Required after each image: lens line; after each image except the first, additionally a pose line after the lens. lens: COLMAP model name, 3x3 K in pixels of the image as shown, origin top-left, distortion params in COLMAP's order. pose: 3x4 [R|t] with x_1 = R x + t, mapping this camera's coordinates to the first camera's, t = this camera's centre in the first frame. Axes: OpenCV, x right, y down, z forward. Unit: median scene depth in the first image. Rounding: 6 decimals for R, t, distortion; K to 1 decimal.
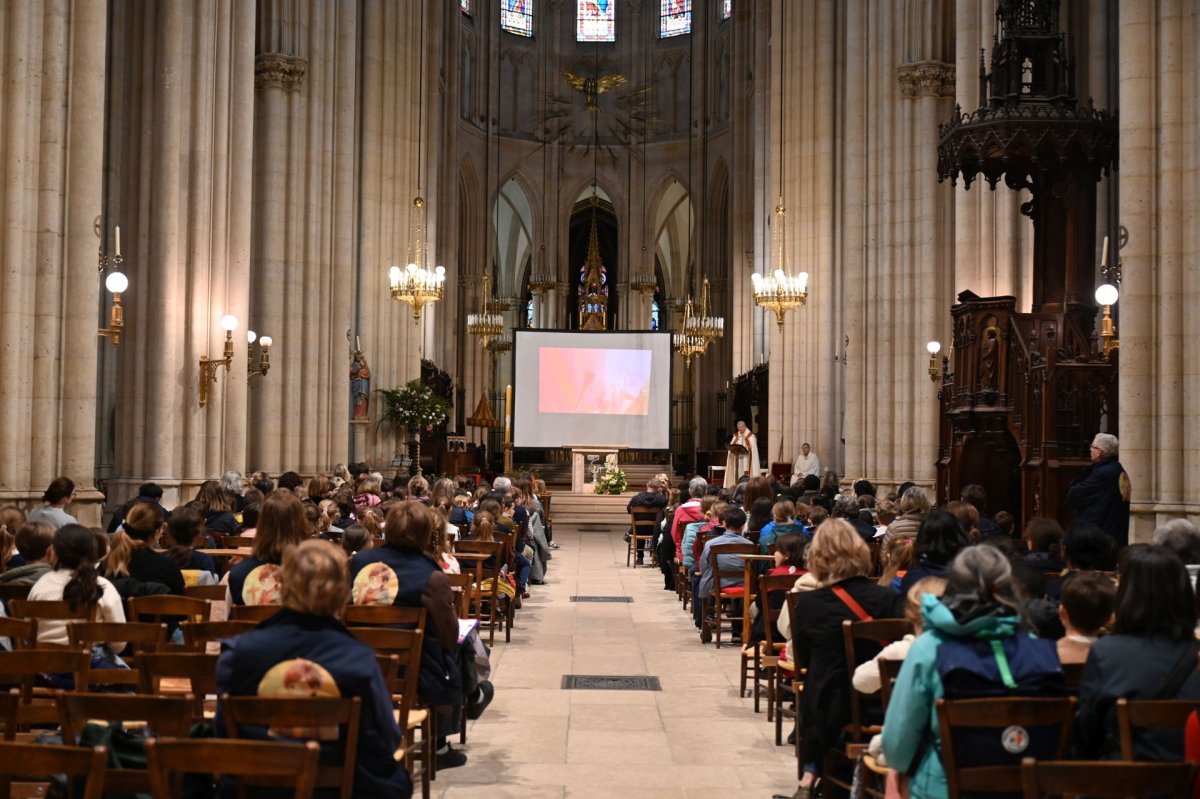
lens RADIAL K [[1524.6, 0, 596.7], [0, 1524.6, 396.9], [0, 0, 1]] dist [0.001836, 0.000000]
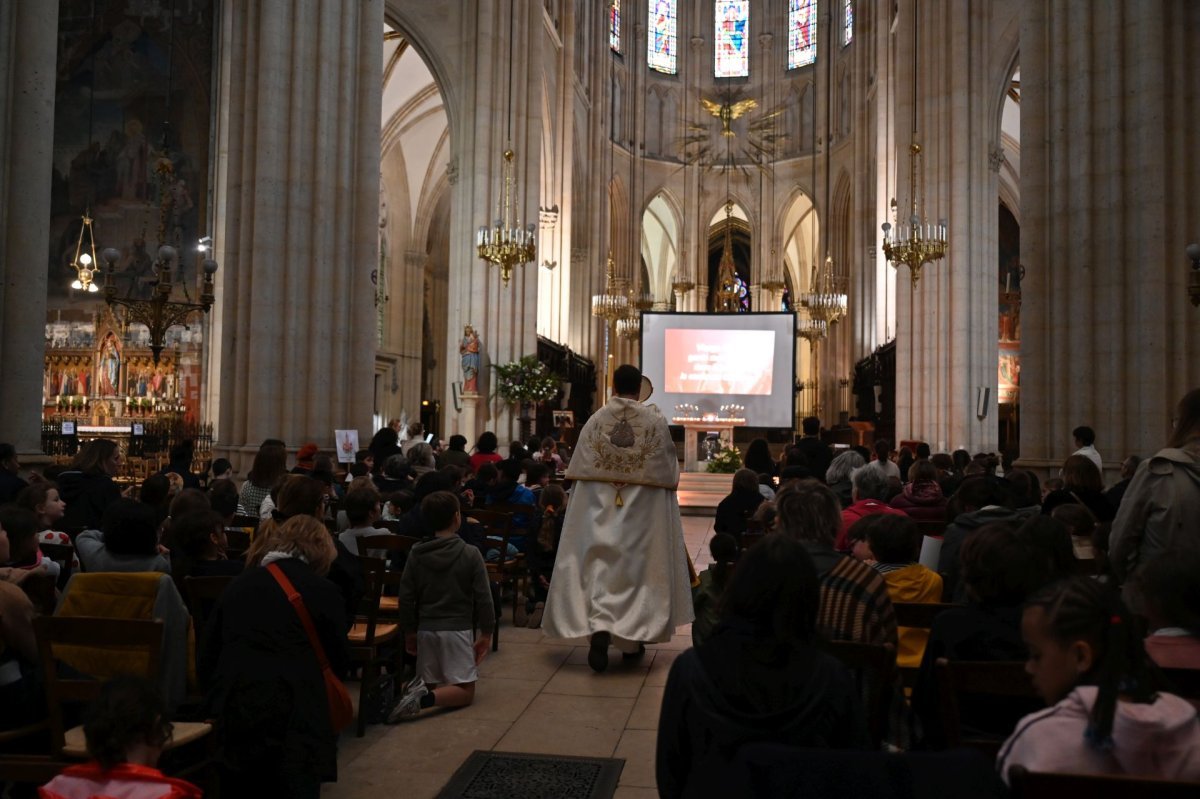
lens RADIAL K [[1029.9, 0, 595.7], [0, 1029.9, 393.4], [0, 0, 1]] dist [-0.002740, 0.010946]
pose [[0.988252, -0.001714, -0.152826, 0.022325], [0.000845, 0.999983, -0.005757, 0.014876], [0.152833, 0.005560, 0.988236, 0.290755]]
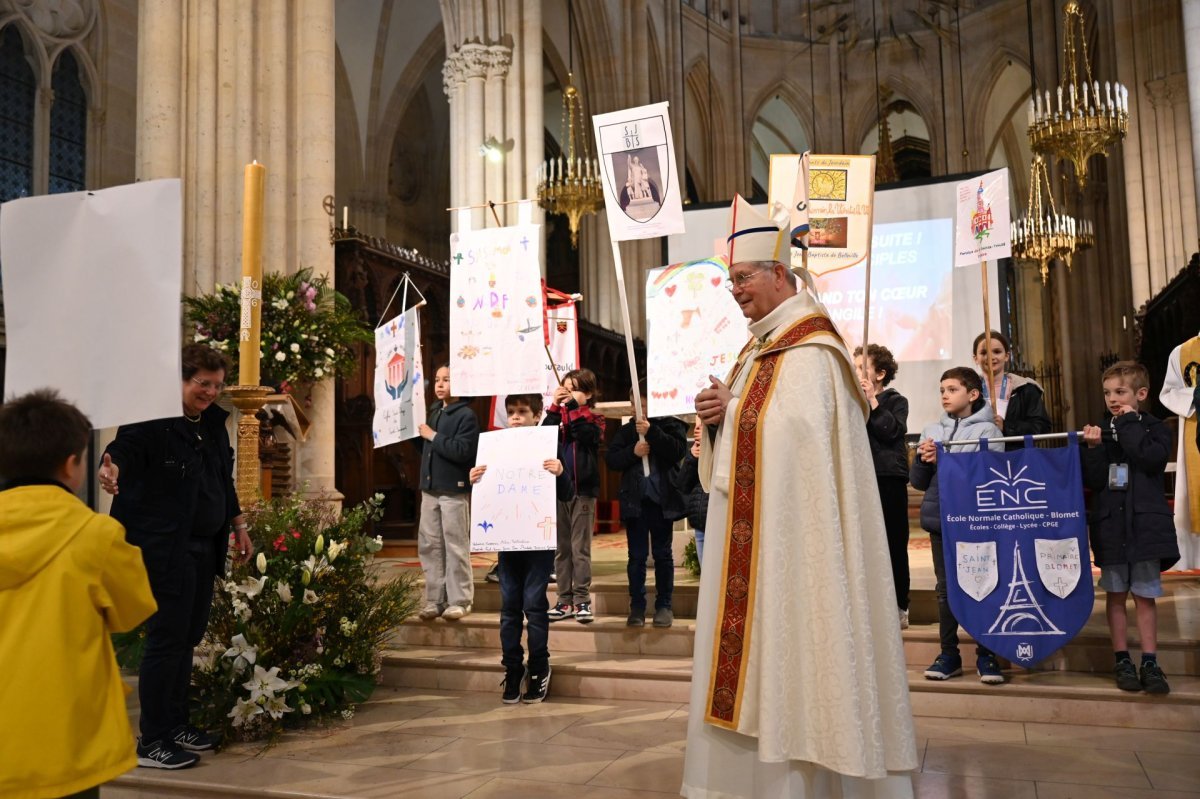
lens RADIAL K [[1029.9, 0, 595.9], [0, 1029.9, 396.8], [0, 0, 1]] dist [-0.002740, 0.010946]
pose [[0.934536, -0.059586, -0.350846, 0.040365], [0.045939, 0.997833, -0.047100, 0.031988], [0.352892, 0.027899, 0.935248, 0.658258]]
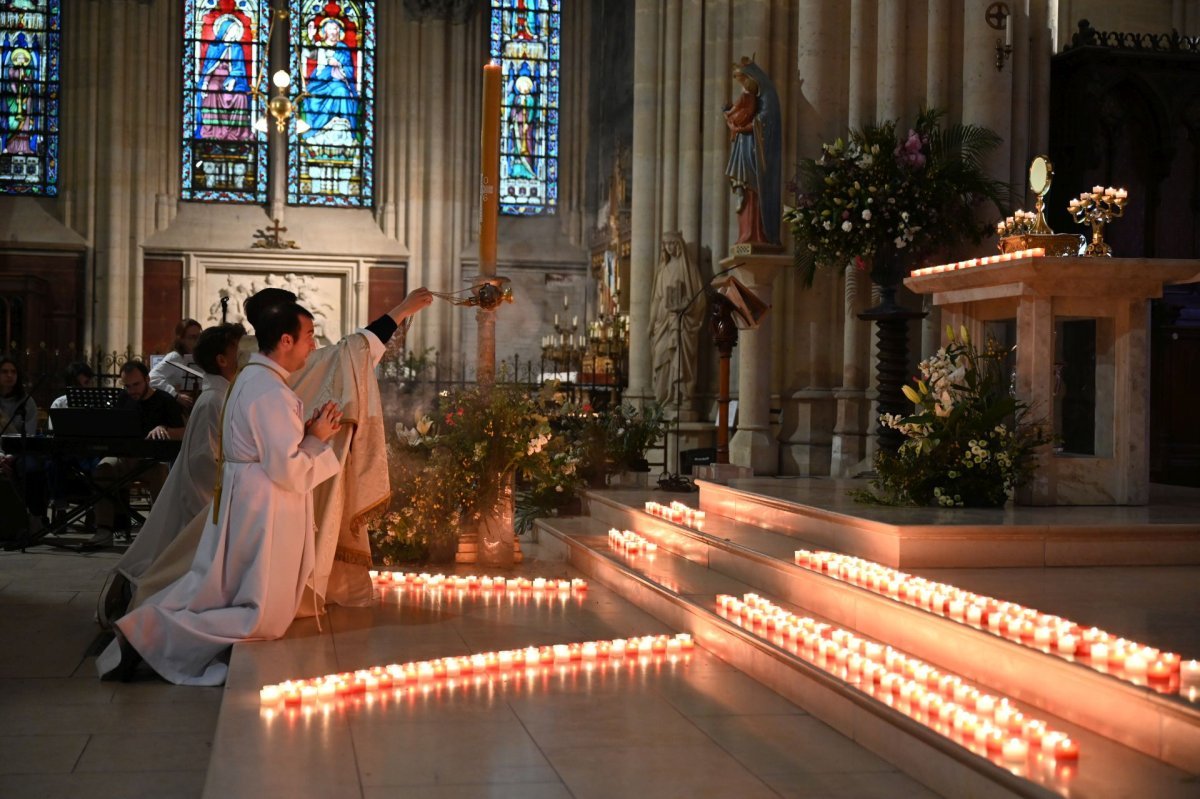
lens RADIAL K [[1524.6, 0, 540.7], [0, 1524.6, 414.3], [0, 0, 1]] dist [0.001836, 0.000000]
pose [[0.170139, 0.009718, -0.985372, 0.154254], [0.020523, 0.999700, 0.013402, 0.038453], [0.985206, -0.022503, 0.169888, 0.733263]]
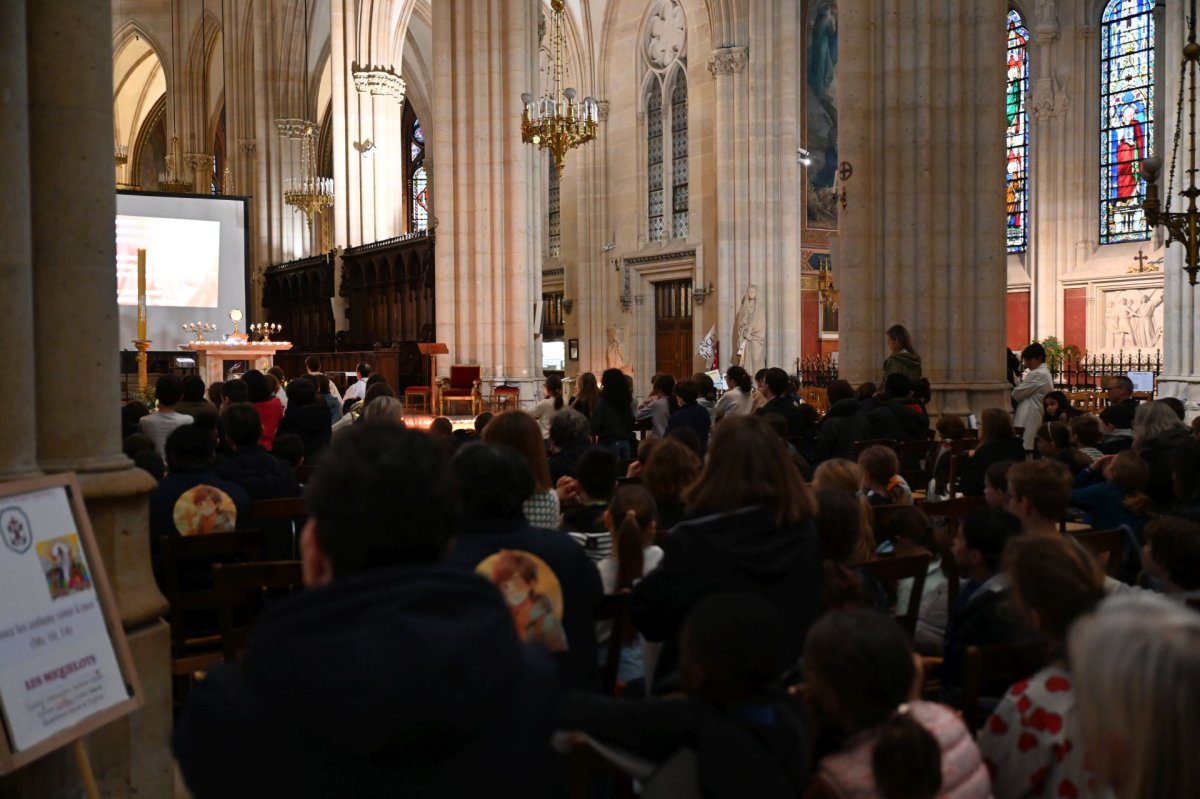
lens RADIAL K [[1234.4, 0, 571.4], [0, 1234.4, 388.6], [0, 0, 1]] dist [-0.001400, 0.000000]
pose [[0.861570, -0.030287, 0.506734, -0.124208], [-0.000740, 0.998143, 0.060916, 0.014383], [-0.507638, -0.052858, 0.859948, 0.368597]]
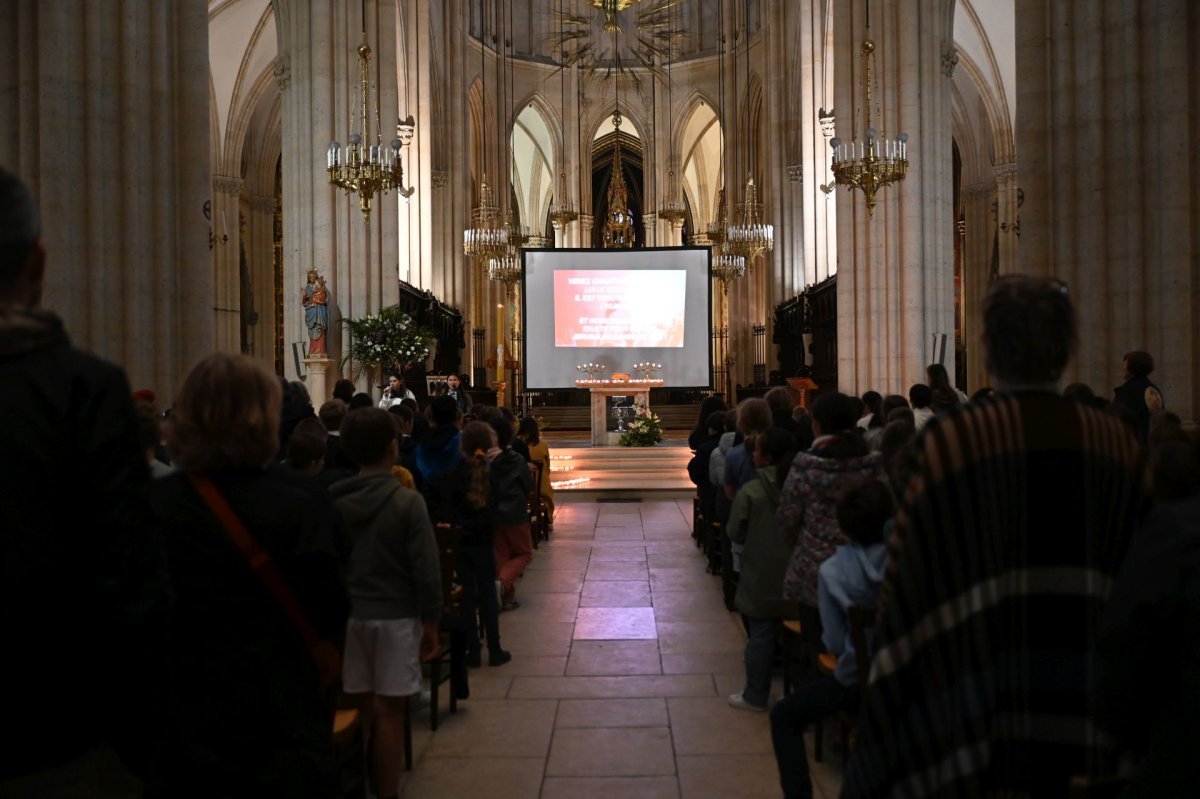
lens RADIAL K [[1234.4, 0, 613.2], [0, 1234.4, 396.0], [0, 0, 1]] dist [-0.001400, 0.000000]
pose [[0.999561, -0.025572, -0.014975, 0.004002], [0.026119, 0.998953, 0.037565, 0.012106], [0.013998, -0.037940, 0.999182, 0.305034]]
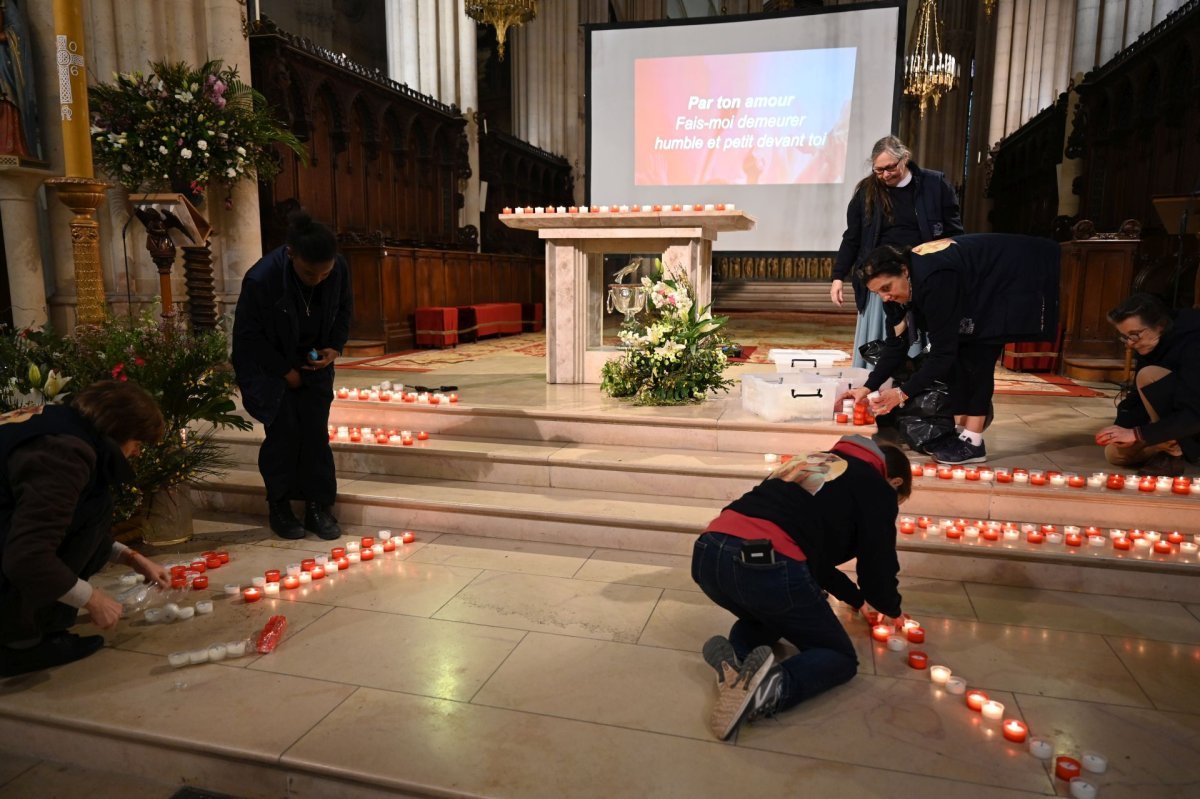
lens RADIAL K [[805.3, 0, 601.8], [0, 805.3, 402.5], [0, 0, 1]] dist [0.000272, -0.001931]
pose [[0.962856, 0.032544, -0.268048, 0.029512], [0.019310, 0.981869, 0.188574, 0.030645], [0.269325, -0.186746, 0.944770, 0.694810]]
